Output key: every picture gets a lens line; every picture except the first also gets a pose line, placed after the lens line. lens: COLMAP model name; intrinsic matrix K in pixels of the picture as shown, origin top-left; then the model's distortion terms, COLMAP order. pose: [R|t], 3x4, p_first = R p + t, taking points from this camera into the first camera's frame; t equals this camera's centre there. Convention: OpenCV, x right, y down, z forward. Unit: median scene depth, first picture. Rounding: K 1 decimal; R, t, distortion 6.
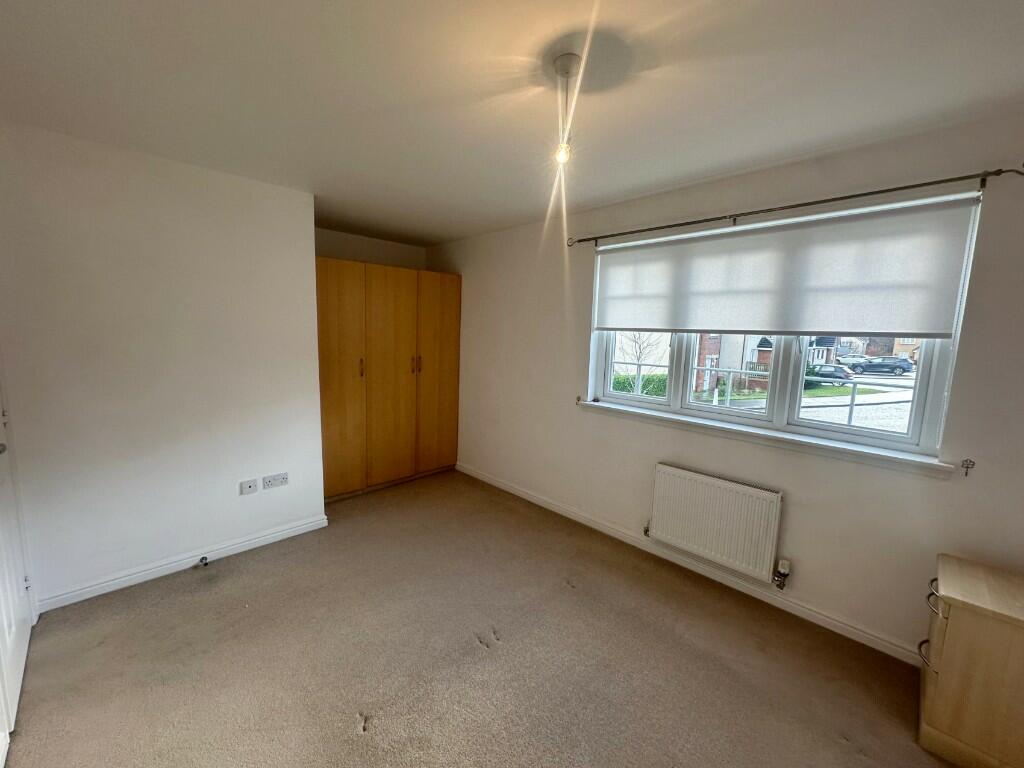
lens RADIAL K [[411.5, 0, 507.6], [0, 411.5, 385.3], [0, 0, 1]] dist [-0.001976, -0.000516]
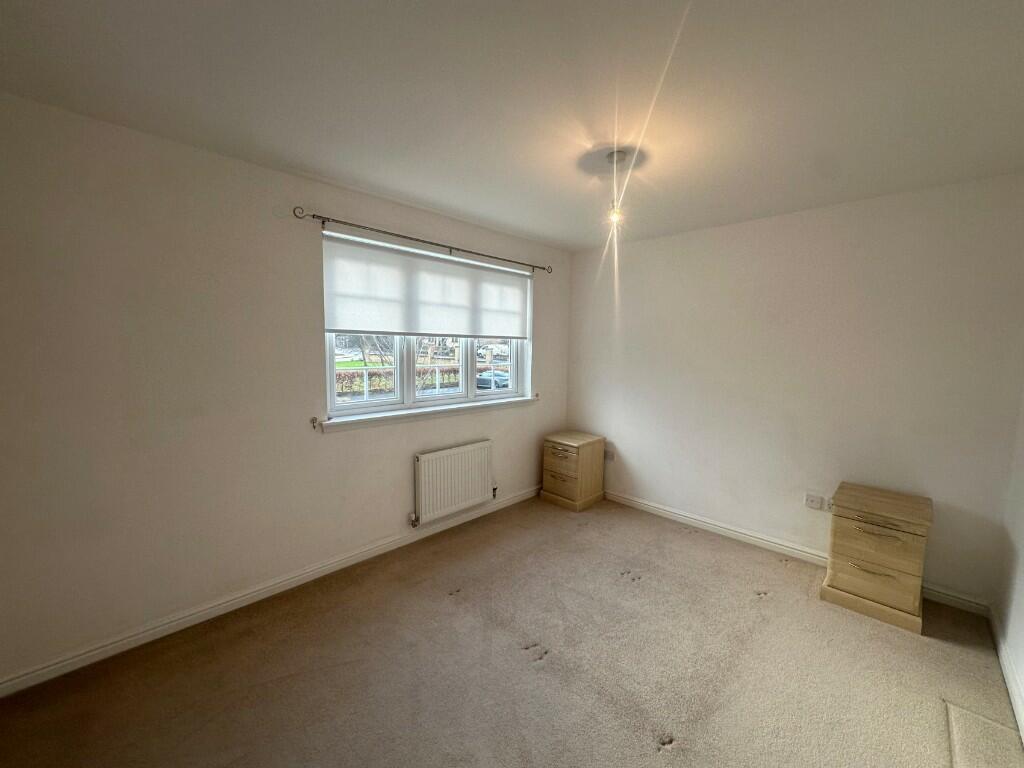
lens RADIAL K [[411.5, 0, 525.0], [0, 411.5, 379.5], [0, 0, 1]] dist [-0.001976, -0.000516]
pose [[-0.051699, -0.121842, 0.991202, -0.750768], [0.102274, 0.986665, 0.126619, -0.126604], [-0.993412, 0.107920, -0.038548, 0.786297]]
